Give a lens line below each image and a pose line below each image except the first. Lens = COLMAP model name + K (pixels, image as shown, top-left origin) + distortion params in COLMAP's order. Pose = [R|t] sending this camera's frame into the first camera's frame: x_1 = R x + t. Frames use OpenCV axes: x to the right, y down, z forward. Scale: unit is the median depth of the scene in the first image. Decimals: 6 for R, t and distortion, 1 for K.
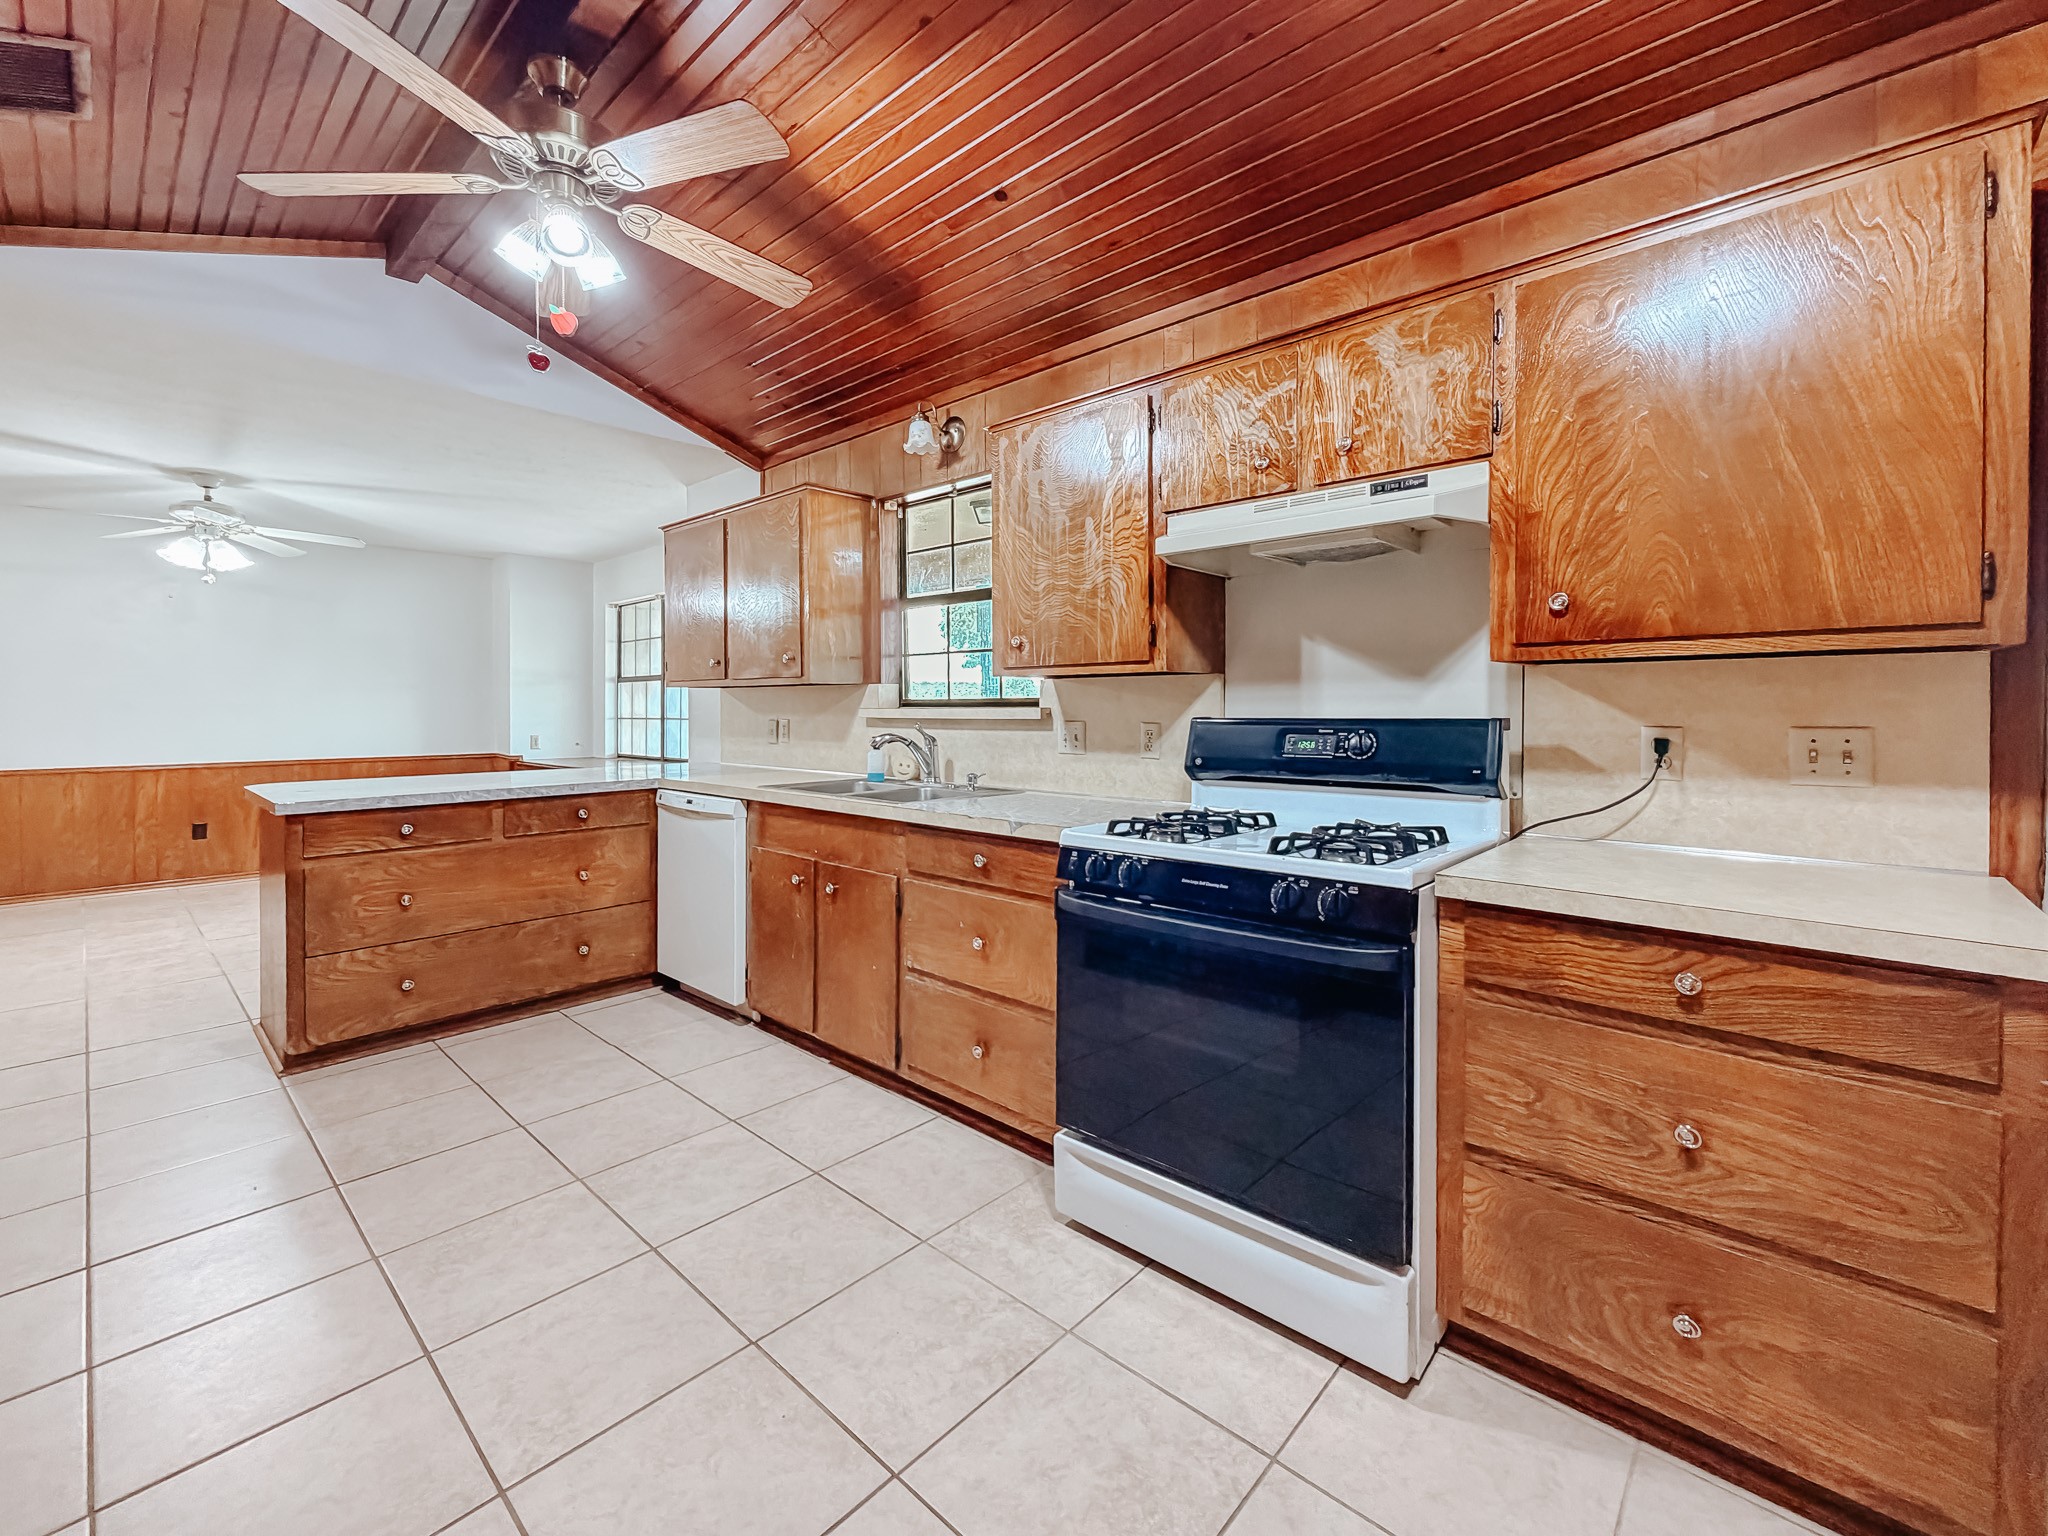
lens RADIAL K [[843.4, 0, 1086.4], [0, 843.4, 705.5], [0, 0, 1]] dist [0.001148, -0.000742]
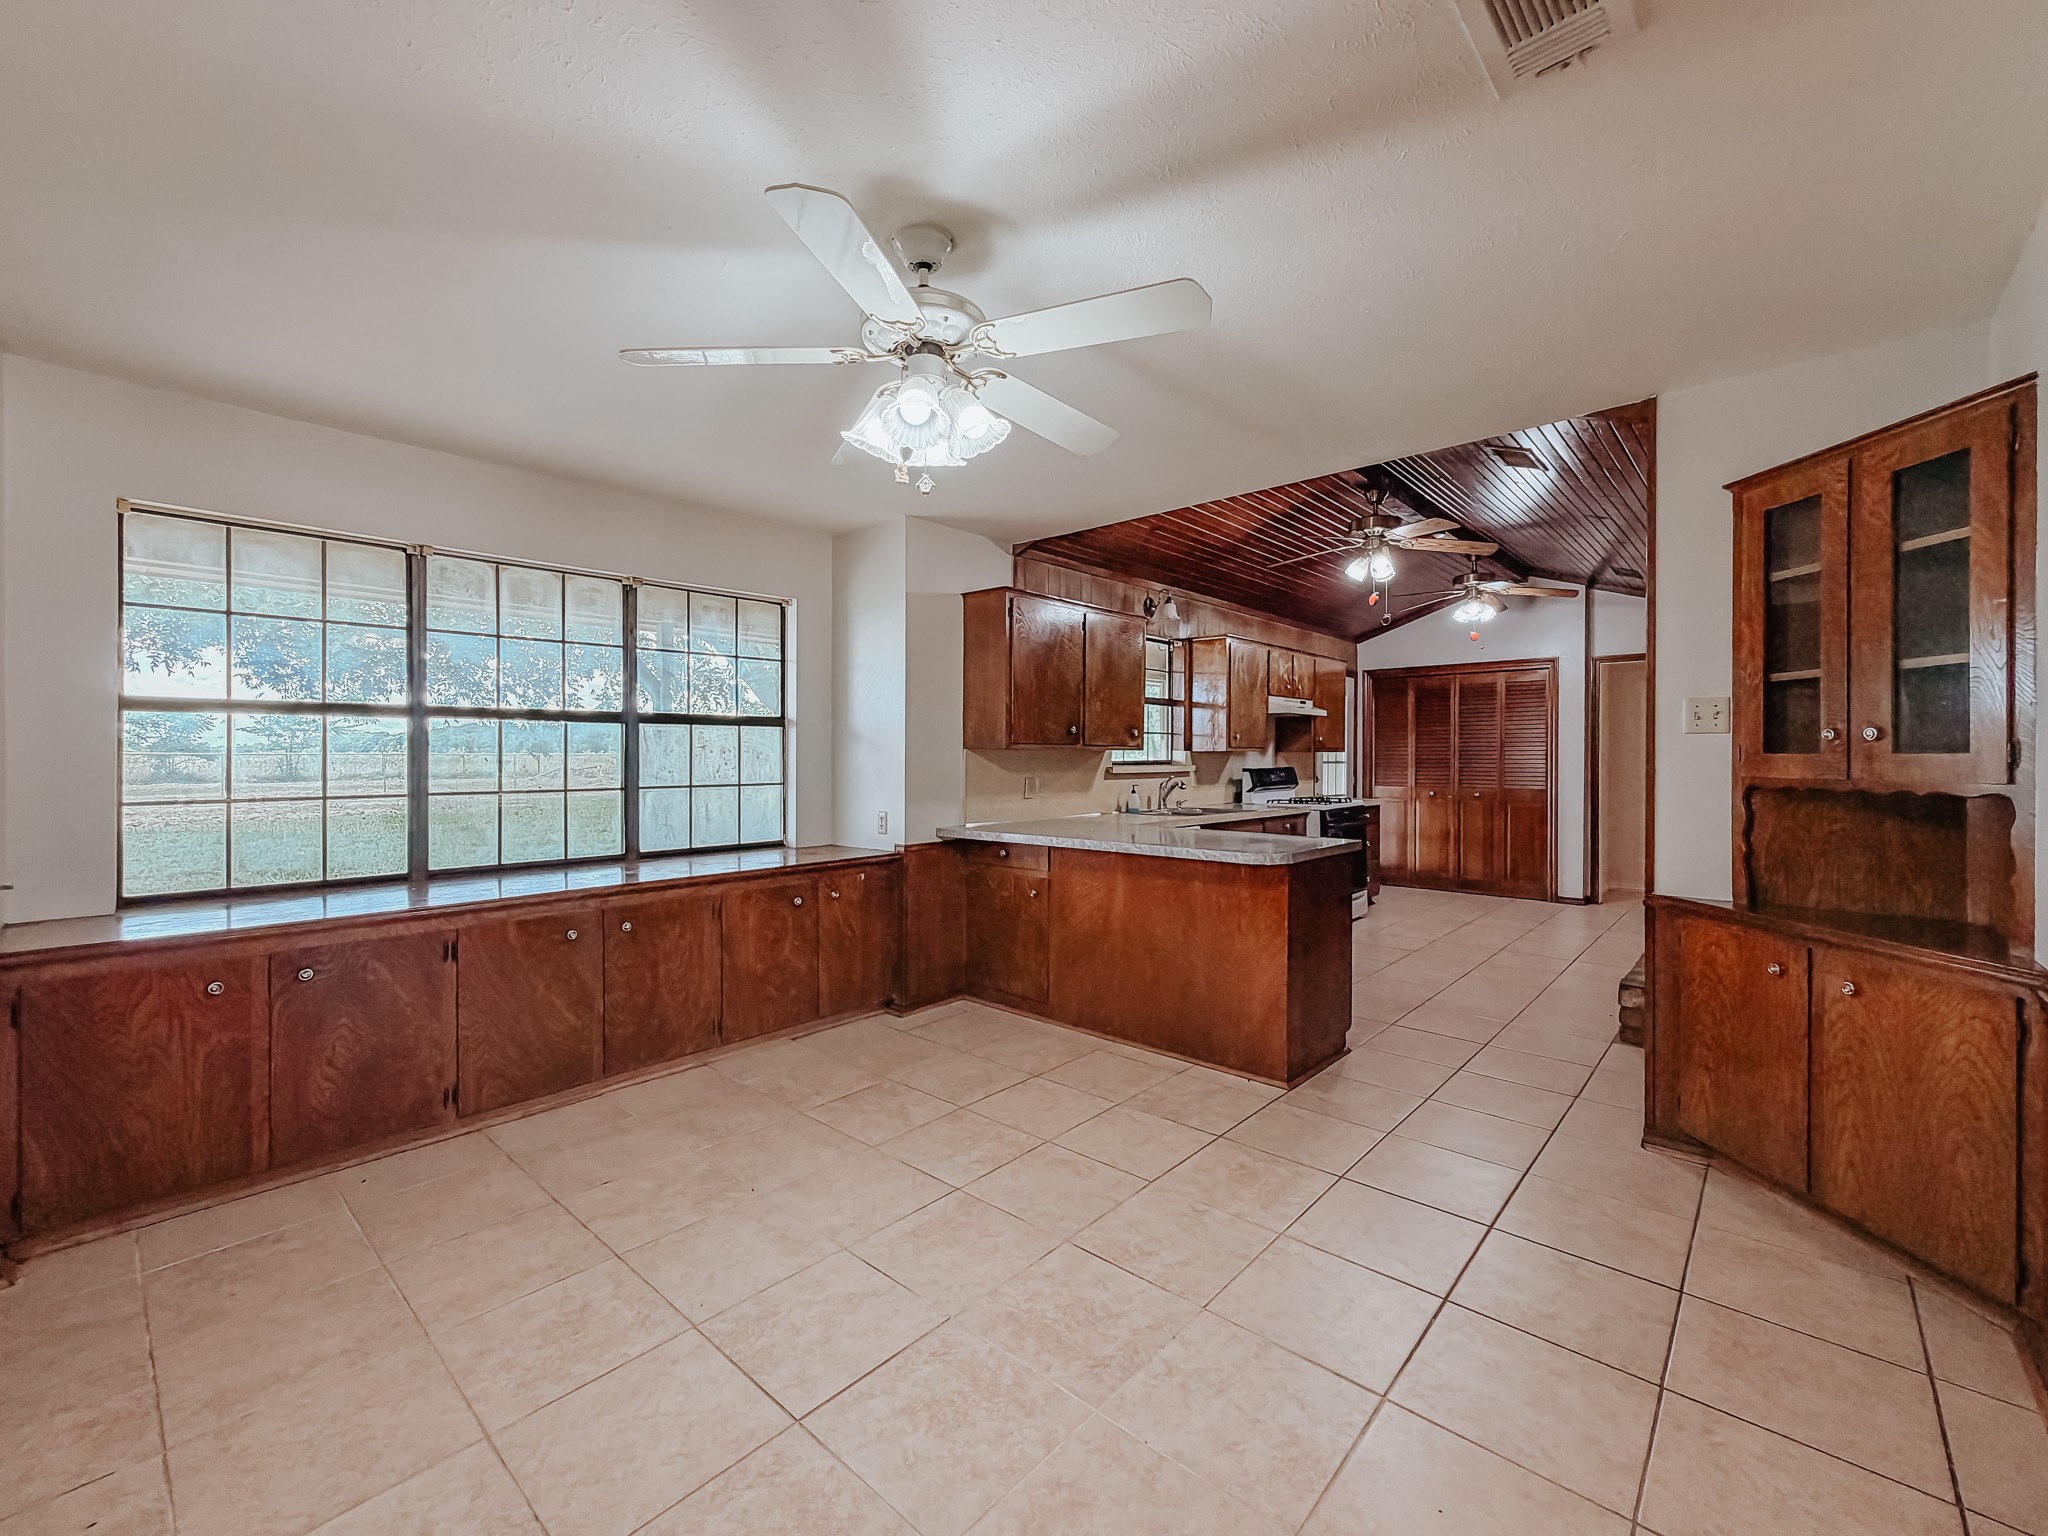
lens RADIAL K [[843.4, 0, 1006.6], [0, 843.4, 758.3], [0, 0, 1]] dist [0.001148, -0.000742]
pose [[0.049973, -0.001482, 0.998749, -2.635123], [-0.001853, 0.999997, 0.001577, -0.021212], [-0.998749, -0.001929, 0.049970, 1.682374]]
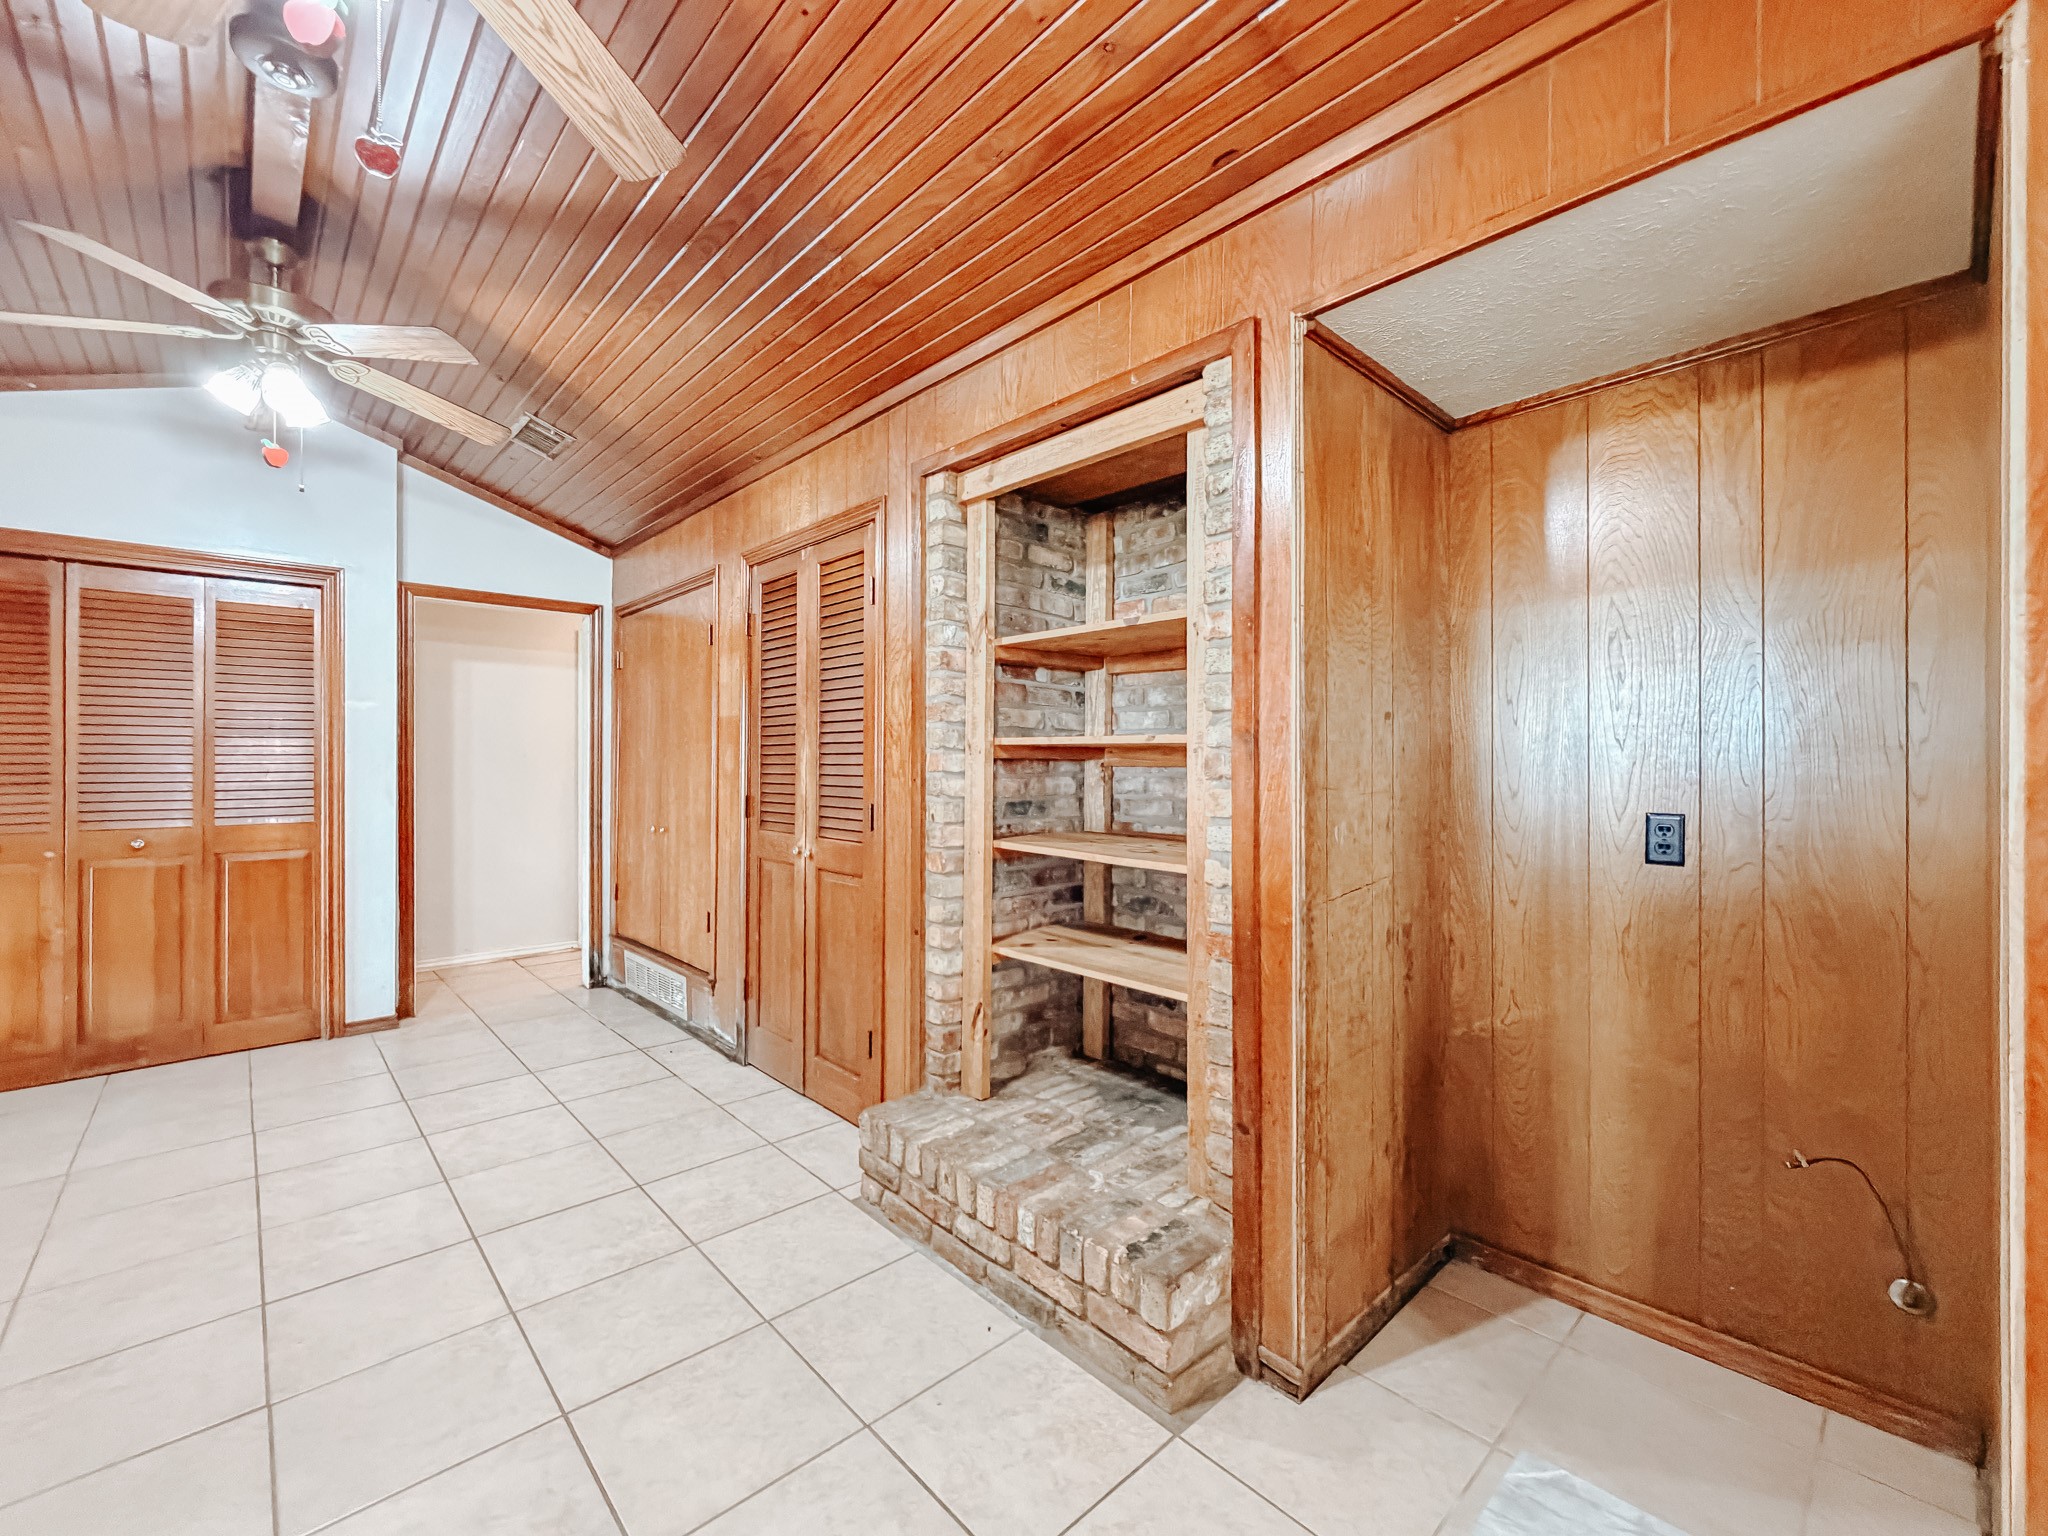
lens RADIAL K [[843.4, 0, 1026.2], [0, 843.4, 770.5], [0, 0, 1]] dist [0.001148, -0.000742]
pose [[-0.993876, -0.000596, 0.110499, -0.957897], [0.000103, 0.999980, 0.006318, -0.013519], [-0.110500, 0.006290, -0.993856, 1.300860]]
